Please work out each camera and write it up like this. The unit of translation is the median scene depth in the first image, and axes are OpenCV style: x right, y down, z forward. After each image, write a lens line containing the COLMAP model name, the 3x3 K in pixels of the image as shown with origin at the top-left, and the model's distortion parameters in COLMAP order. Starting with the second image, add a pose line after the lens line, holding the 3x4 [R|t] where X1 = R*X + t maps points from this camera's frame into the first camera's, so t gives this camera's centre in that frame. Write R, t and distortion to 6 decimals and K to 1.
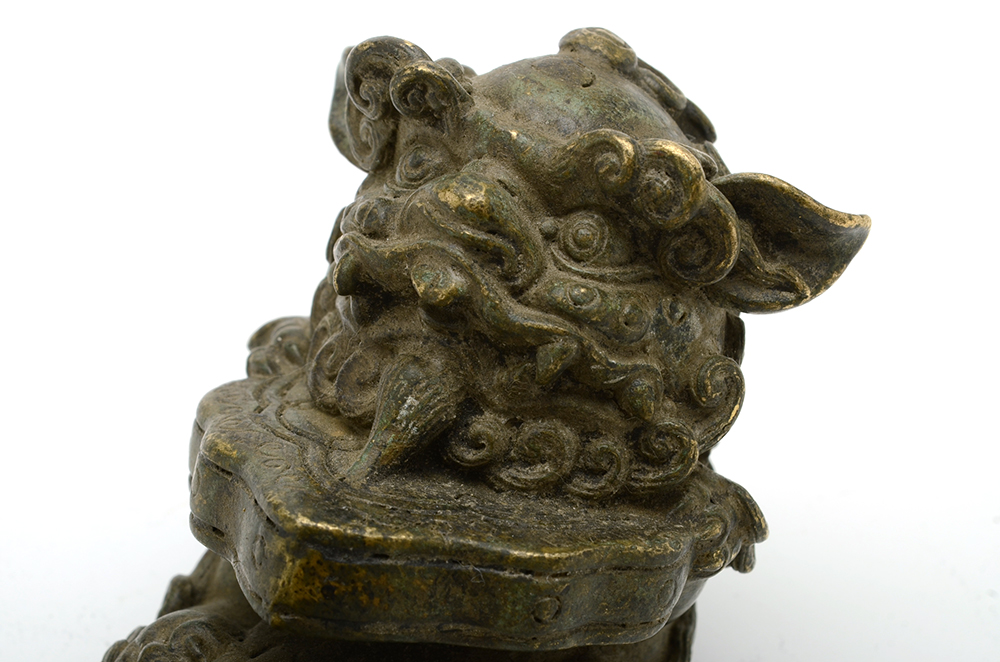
lens RADIAL K [[2208.1, 0, 493.3], [0, 2208.1, 338.2], [0, 0, 1]] dist [0.087974, 0.000000]
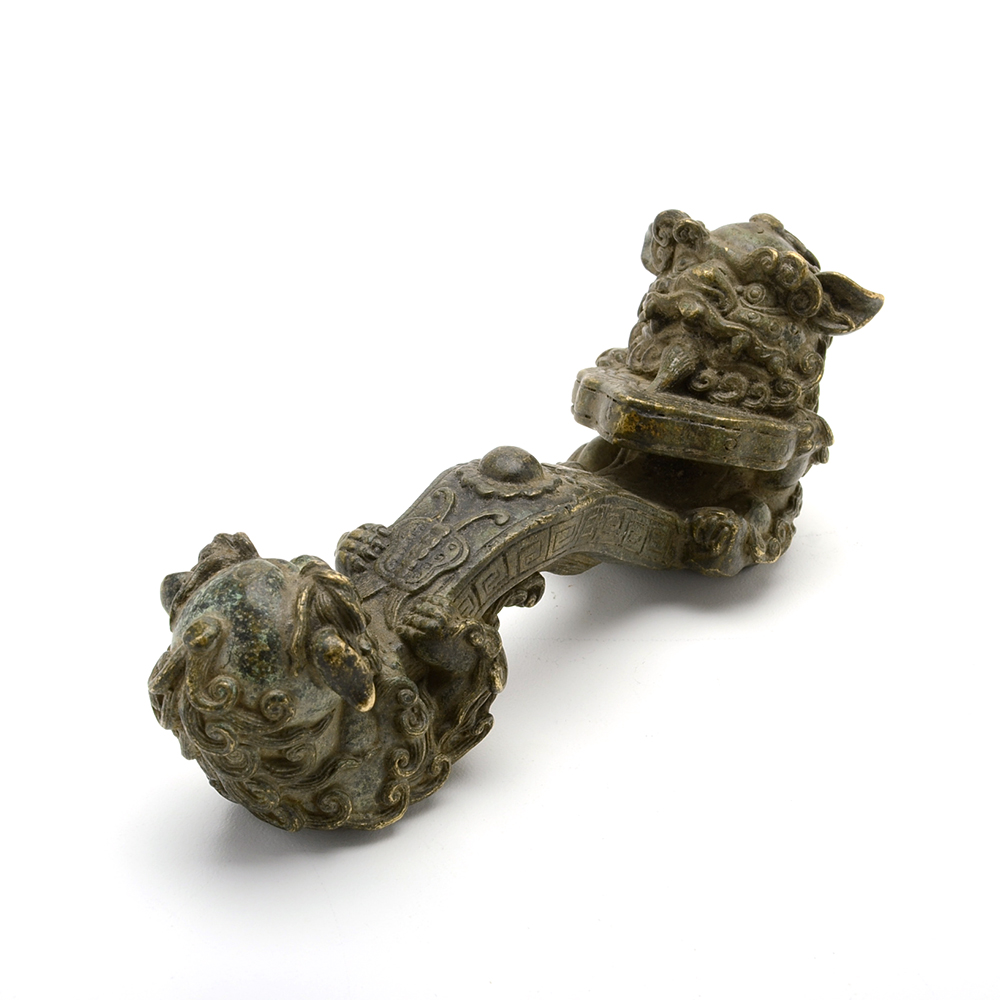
lens RADIAL K [[2093.3, 0, 510.3], [0, 2093.3, 496.3], [0, 0, 1]] dist [-0.002937, 0.000000]
pose [[0.994133, 0.049727, -0.096057, 0.007707], [-0.058864, 0.993759, -0.094750, 0.381051], [0.090746, 0.099849, 0.990856, -1.148317]]
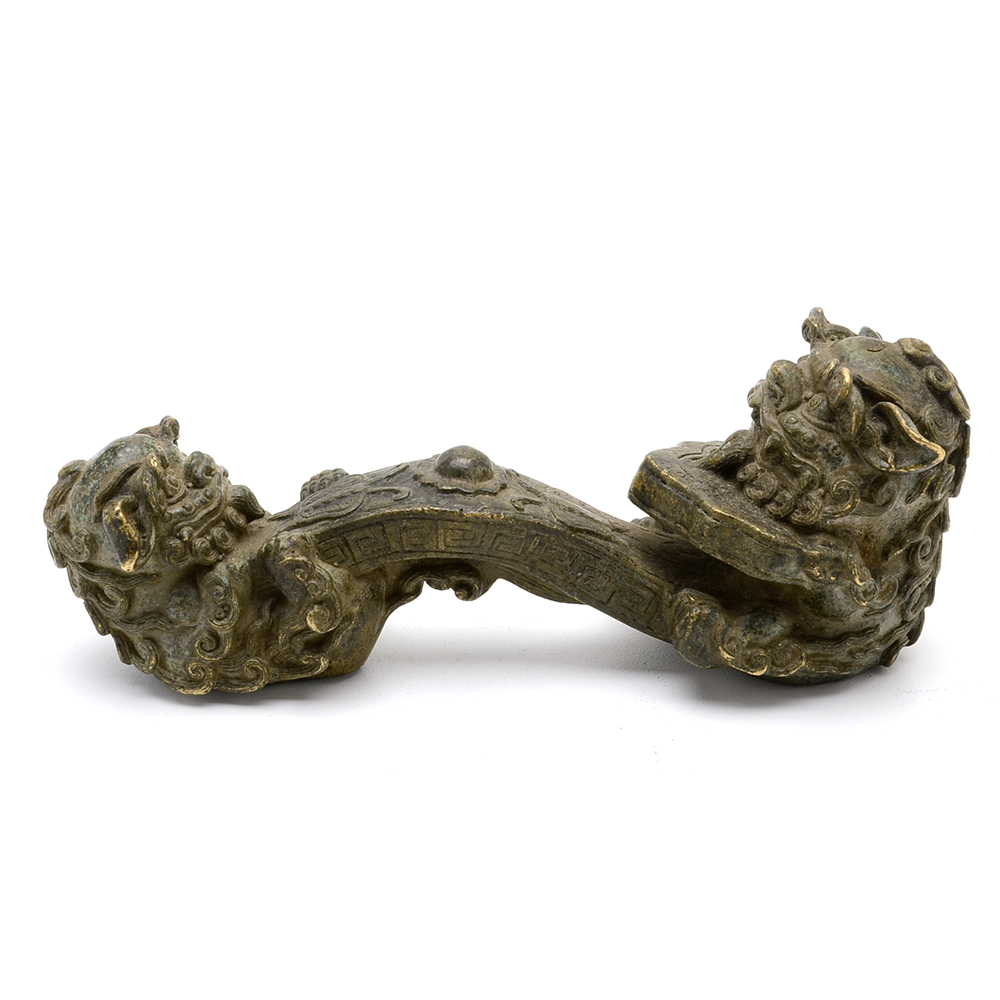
lens RADIAL K [[2093.3, 0, 498.1], [0, 2093.3, 501.3], [0, 0, 1]] dist [-0.002937, 0.000000]
pose [[0.559900, 0.330943, -0.759598, 1.477247], [-0.438692, 0.896131, 0.067068, 0.040951], [0.702895, 0.295678, 0.646926, -0.549704]]
